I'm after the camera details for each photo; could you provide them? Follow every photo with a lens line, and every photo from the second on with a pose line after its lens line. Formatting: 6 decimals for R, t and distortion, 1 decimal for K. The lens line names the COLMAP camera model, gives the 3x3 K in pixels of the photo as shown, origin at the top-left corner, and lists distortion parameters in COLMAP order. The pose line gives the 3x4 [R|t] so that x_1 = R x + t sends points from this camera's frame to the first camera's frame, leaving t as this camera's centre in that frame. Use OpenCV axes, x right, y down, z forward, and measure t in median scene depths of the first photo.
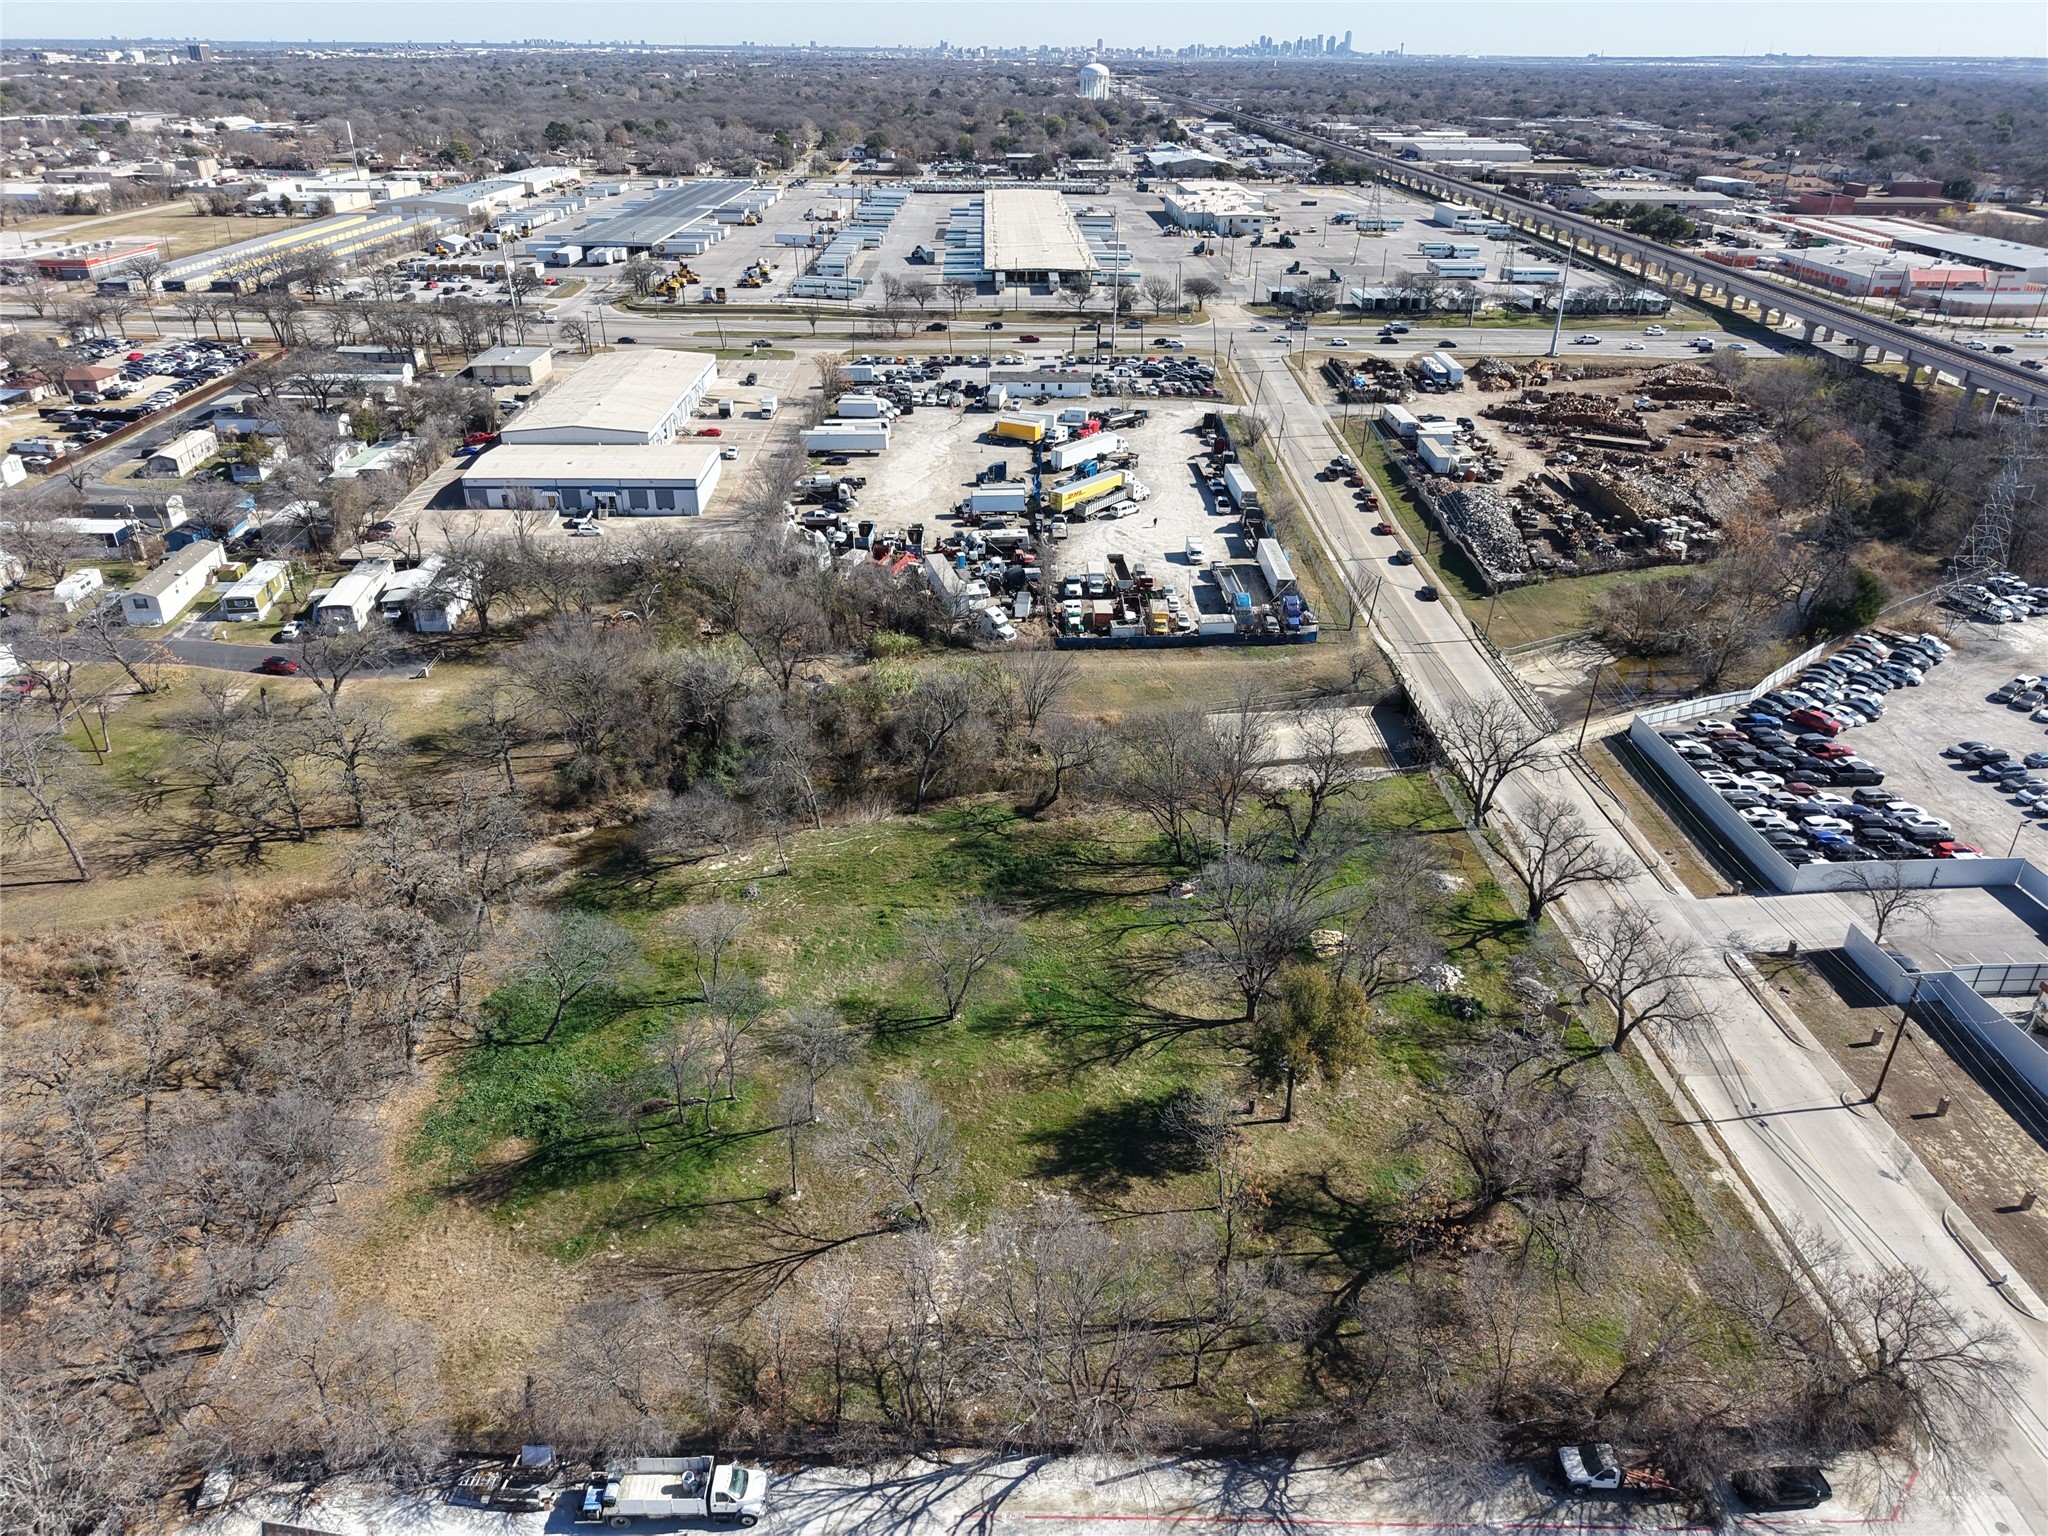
lens RADIAL K [[1363.1, 0, 1019.2], [0, 1363.1, 769.9], [0, 0, 1]] dist [0.016075, -0.017525]
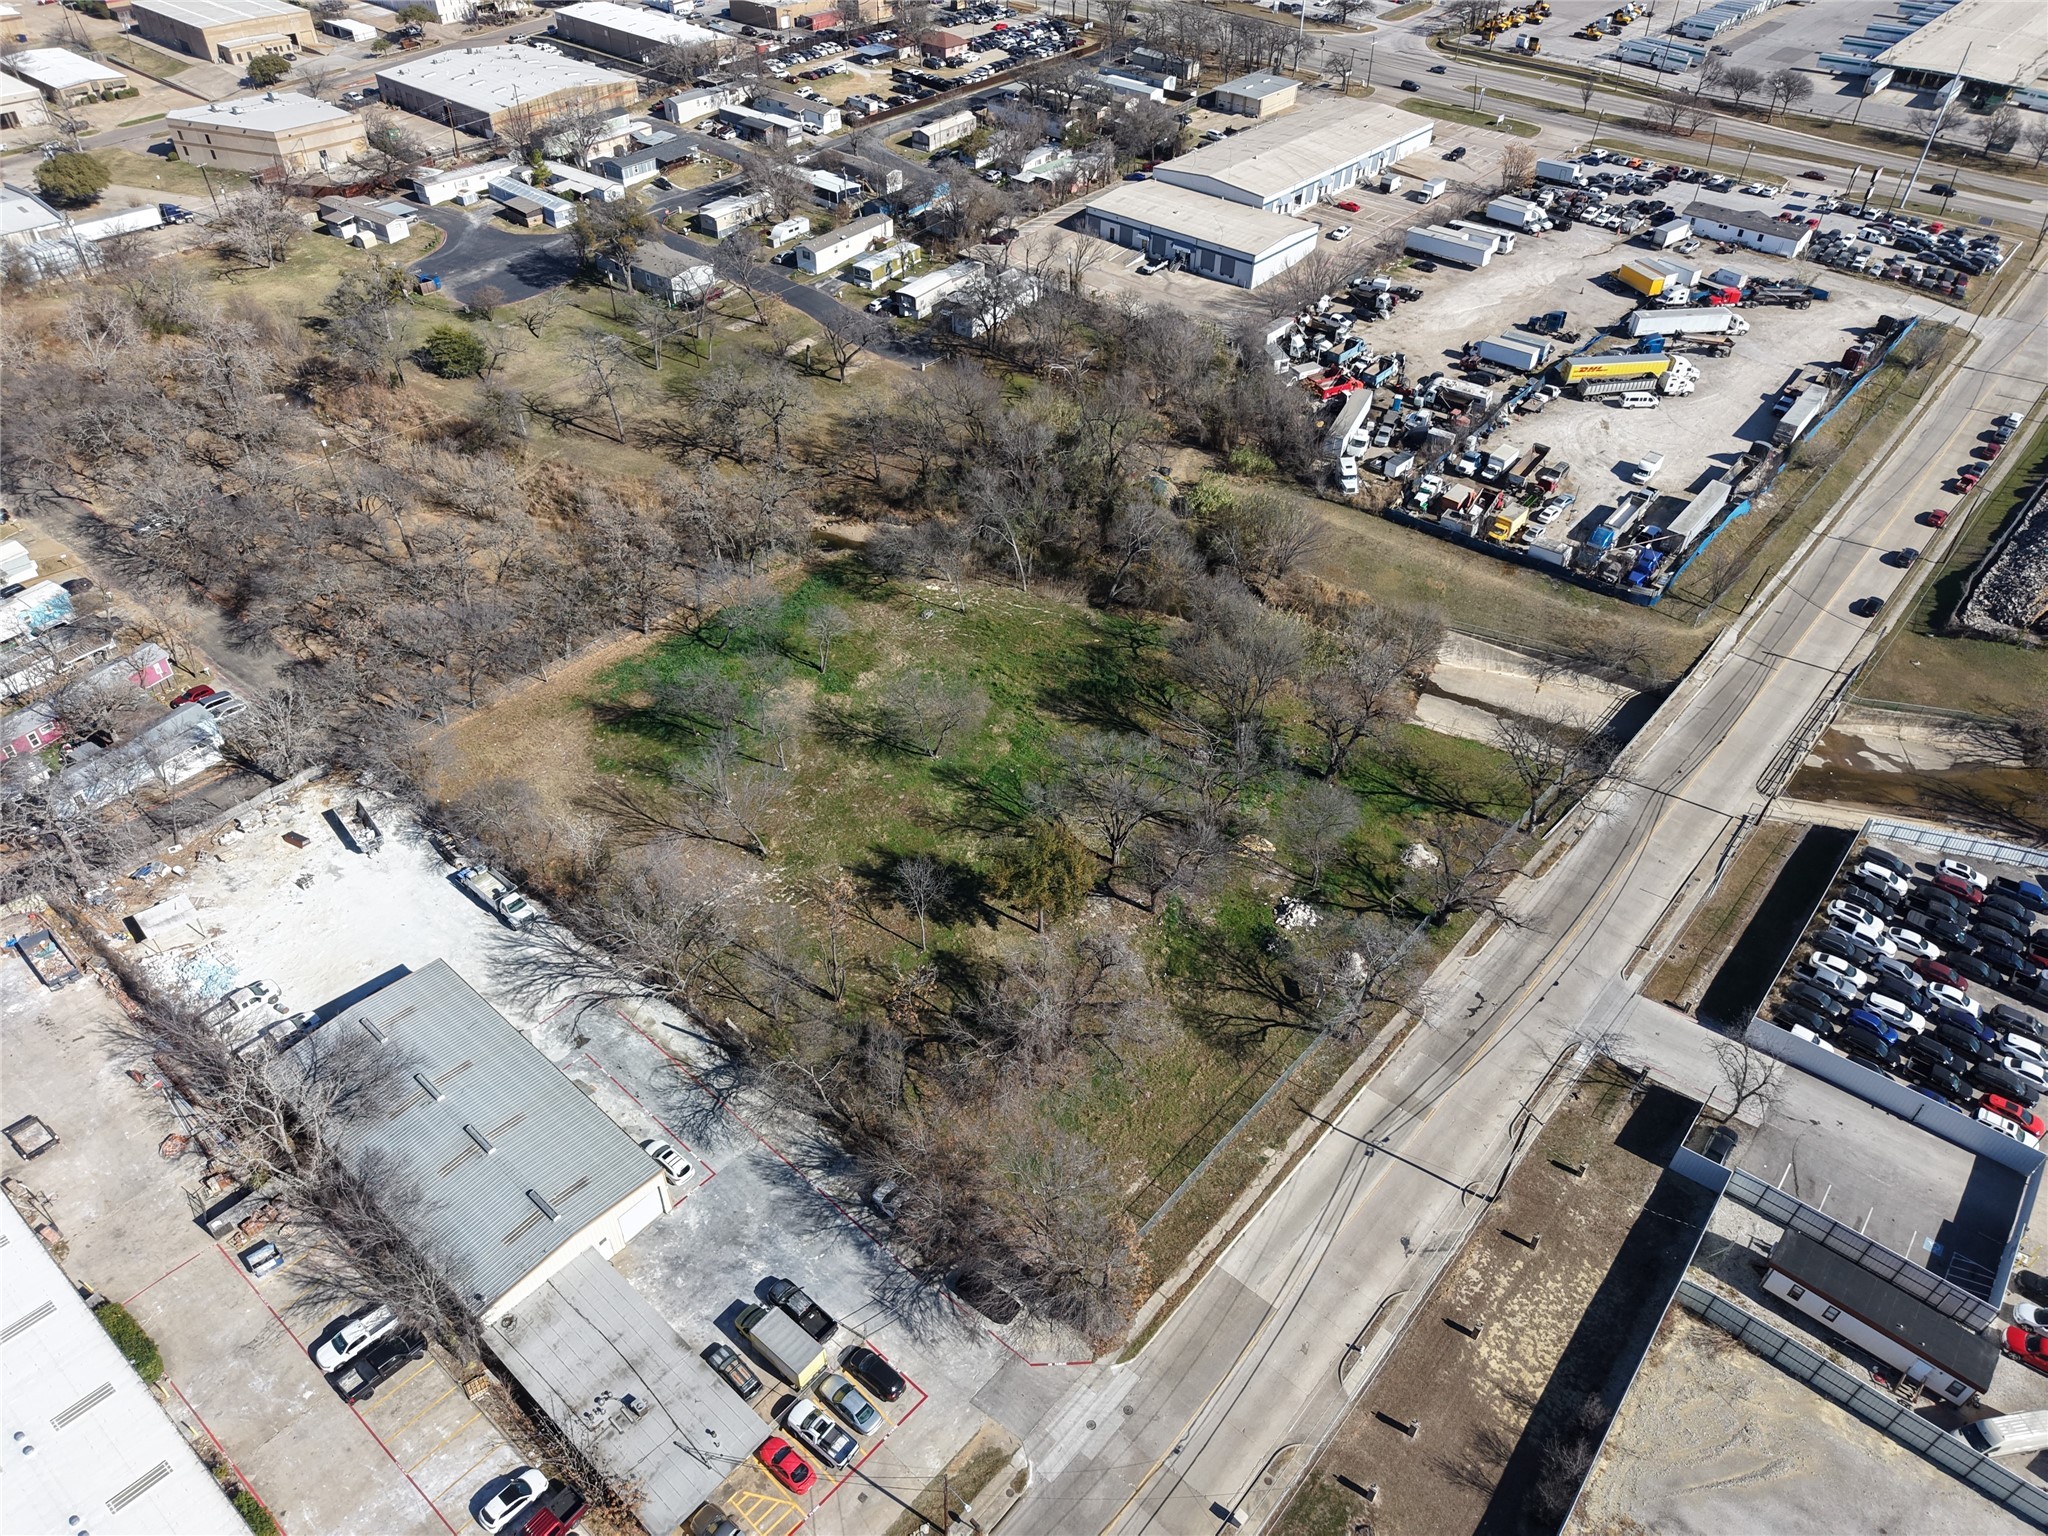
lens RADIAL K [[1363.1, 0, 1019.2], [0, 1363.1, 769.9], [0, 0, 1]] dist [0.016075, -0.017525]
pose [[0.750590, 0.432645, -0.499432, 0.399831], [-0.318939, 0.899175, 0.299603, -0.133163], [0.578698, -0.065590, 0.812900, -0.008381]]
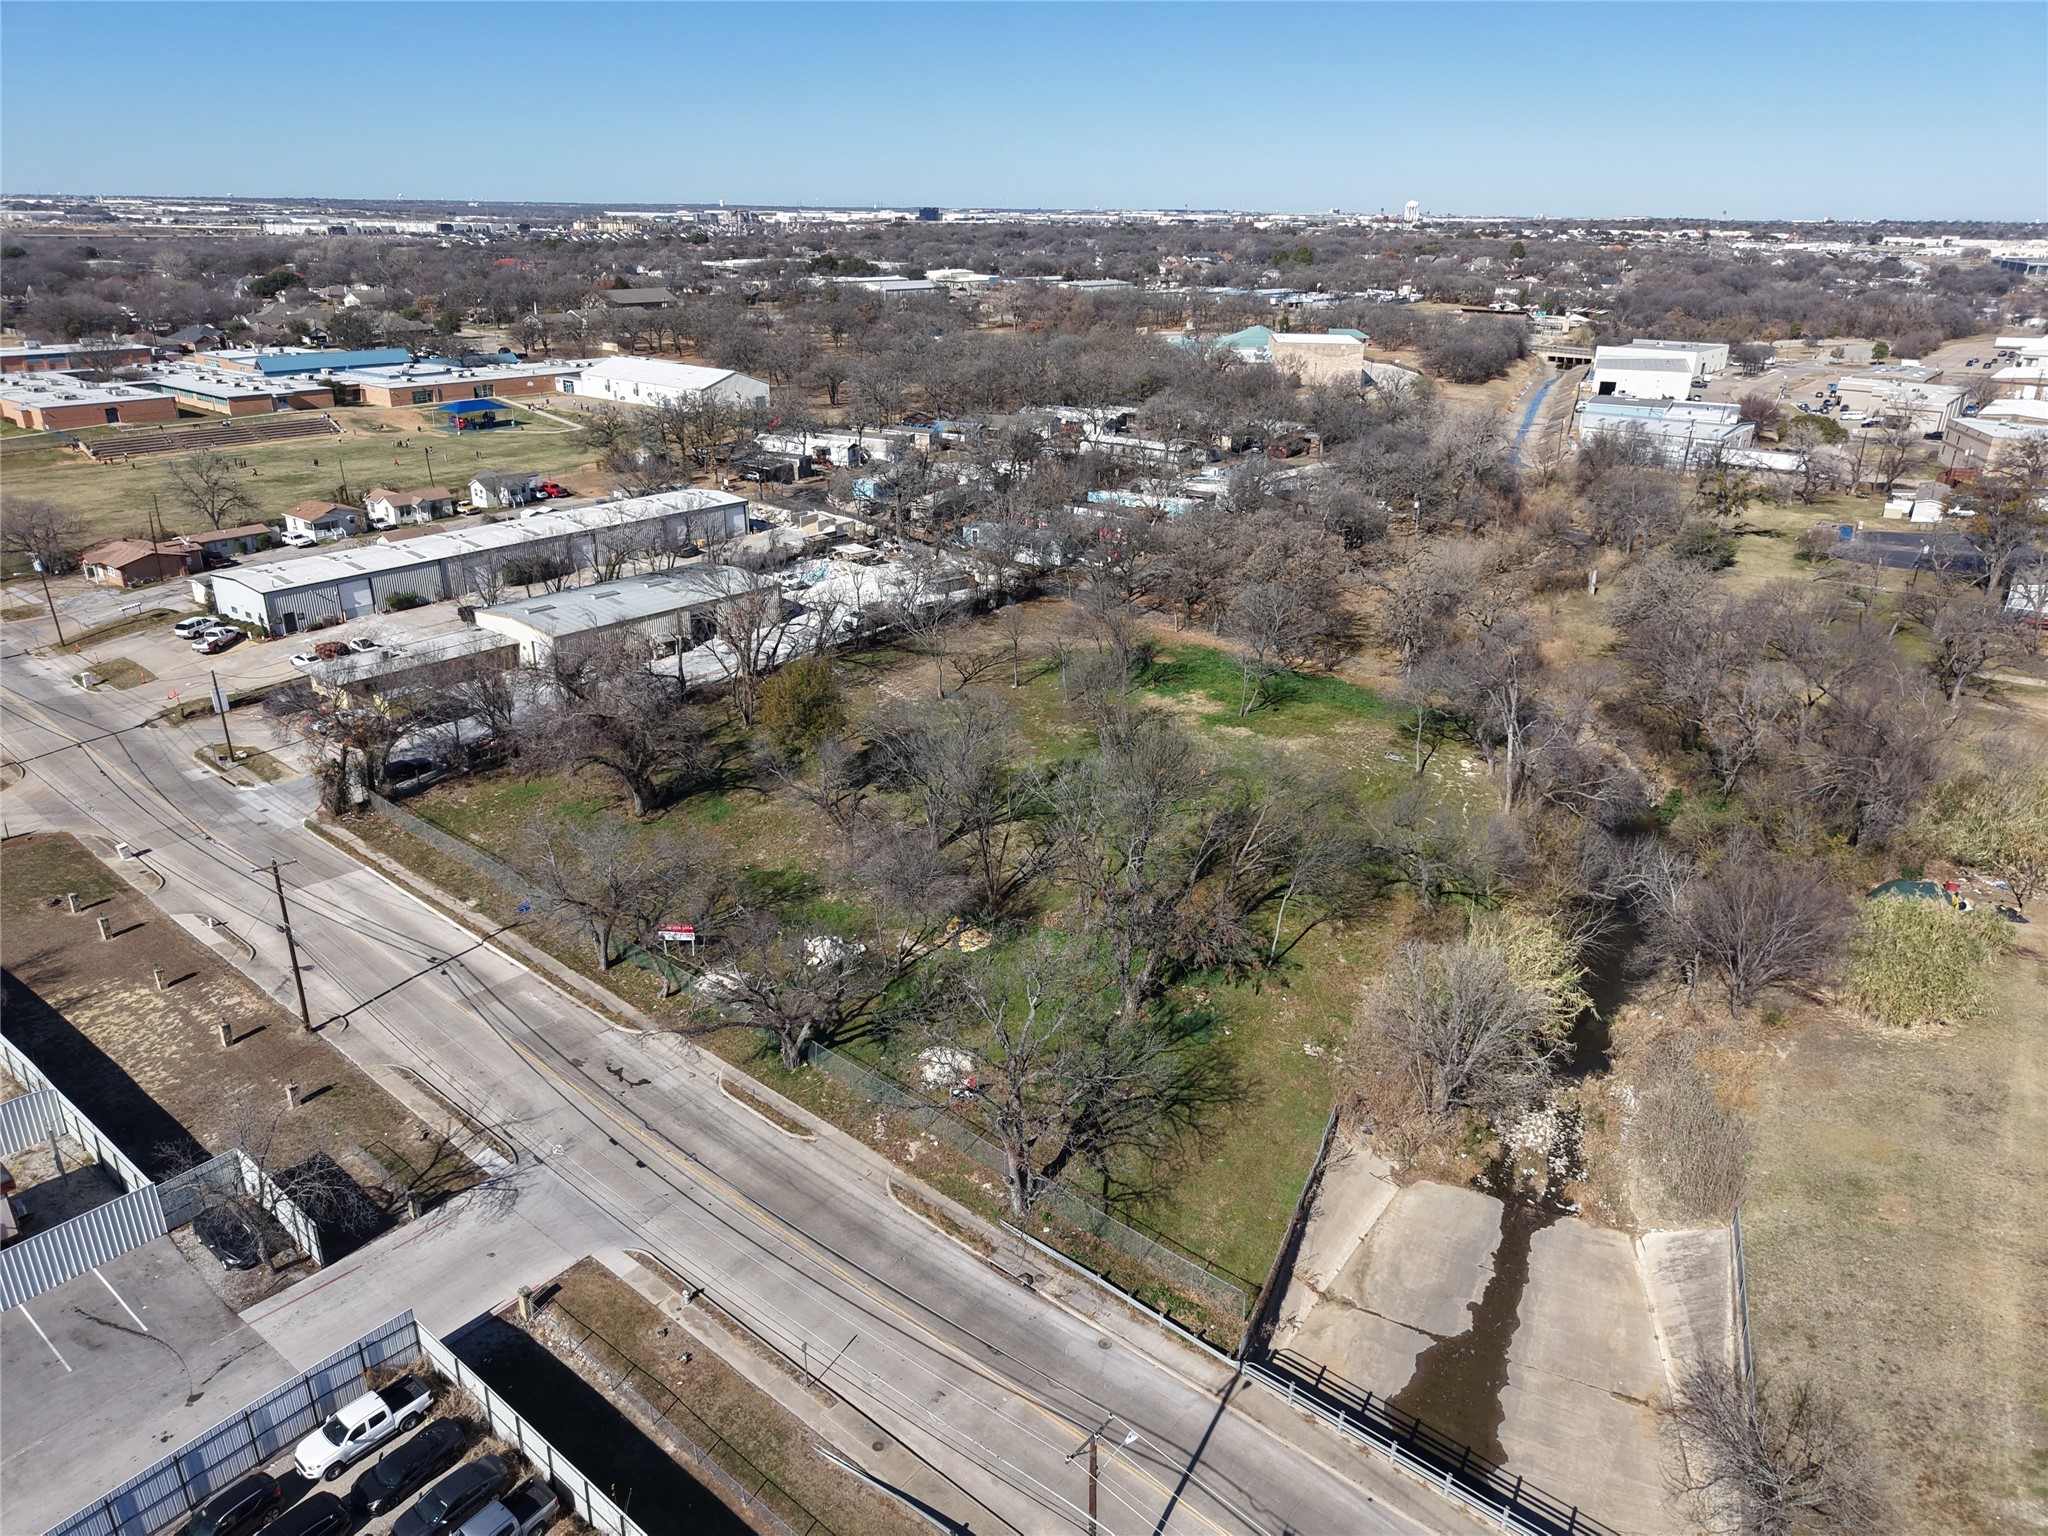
lens RADIAL K [[1376.9, 0, 1018.8], [0, 1376.9, 764.4], [0, 0, 1]] dist [0.006123, -0.004645]
pose [[-0.638359, 0.273361, -0.719564, 0.495627], [-0.373990, 0.706911, 0.600339, -0.287220], [0.672777, 0.652342, -0.349028, 0.807316]]
